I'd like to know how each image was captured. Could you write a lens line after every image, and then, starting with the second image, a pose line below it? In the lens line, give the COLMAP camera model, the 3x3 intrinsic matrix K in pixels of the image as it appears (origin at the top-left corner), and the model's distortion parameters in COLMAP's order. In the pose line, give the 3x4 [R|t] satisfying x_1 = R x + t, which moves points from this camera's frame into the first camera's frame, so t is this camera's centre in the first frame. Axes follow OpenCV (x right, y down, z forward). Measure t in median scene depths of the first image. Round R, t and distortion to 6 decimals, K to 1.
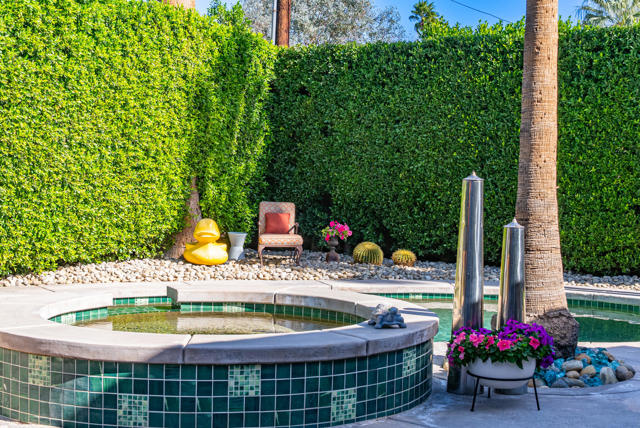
lens RADIAL K [[962.6, 0, 299.9], [0, 962.6, 224.9], [0, 0, 1]] dist [0.011523, 0.000000]
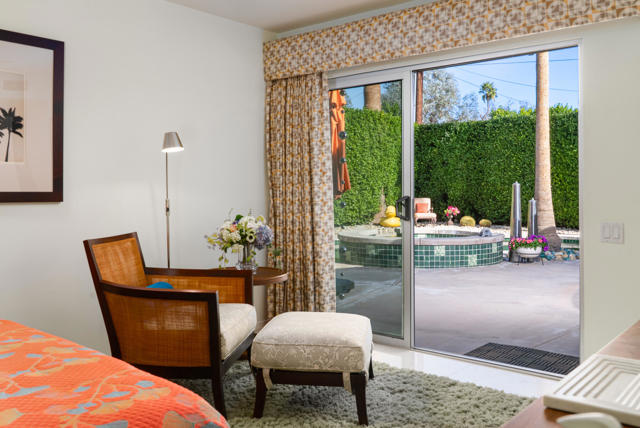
lens RADIAL K [[570.6, 0, 297.5], [0, 570.6, 190.3], [0, 0, 1]] dist [-0.008344, -0.003626]
pose [[0.980035, -0.024074, -0.197360, -0.056493], [0.014872, 0.998738, -0.047977, 0.019778], [0.198266, 0.044084, 0.979156, -0.363073]]
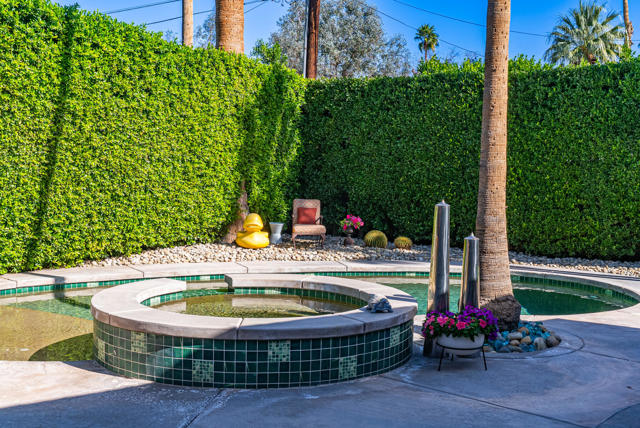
lens RADIAL K [[770.7, 0, 303.0], [0, 770.7, 225.1], [0, 0, 1]] dist [0.003008, 0.000000]
pose [[0.999491, 0.000949, -0.031888, 0.006393], [0.000006, 0.999551, 0.029953, -0.026043], [0.031902, -0.029938, 0.999043, -0.064863]]
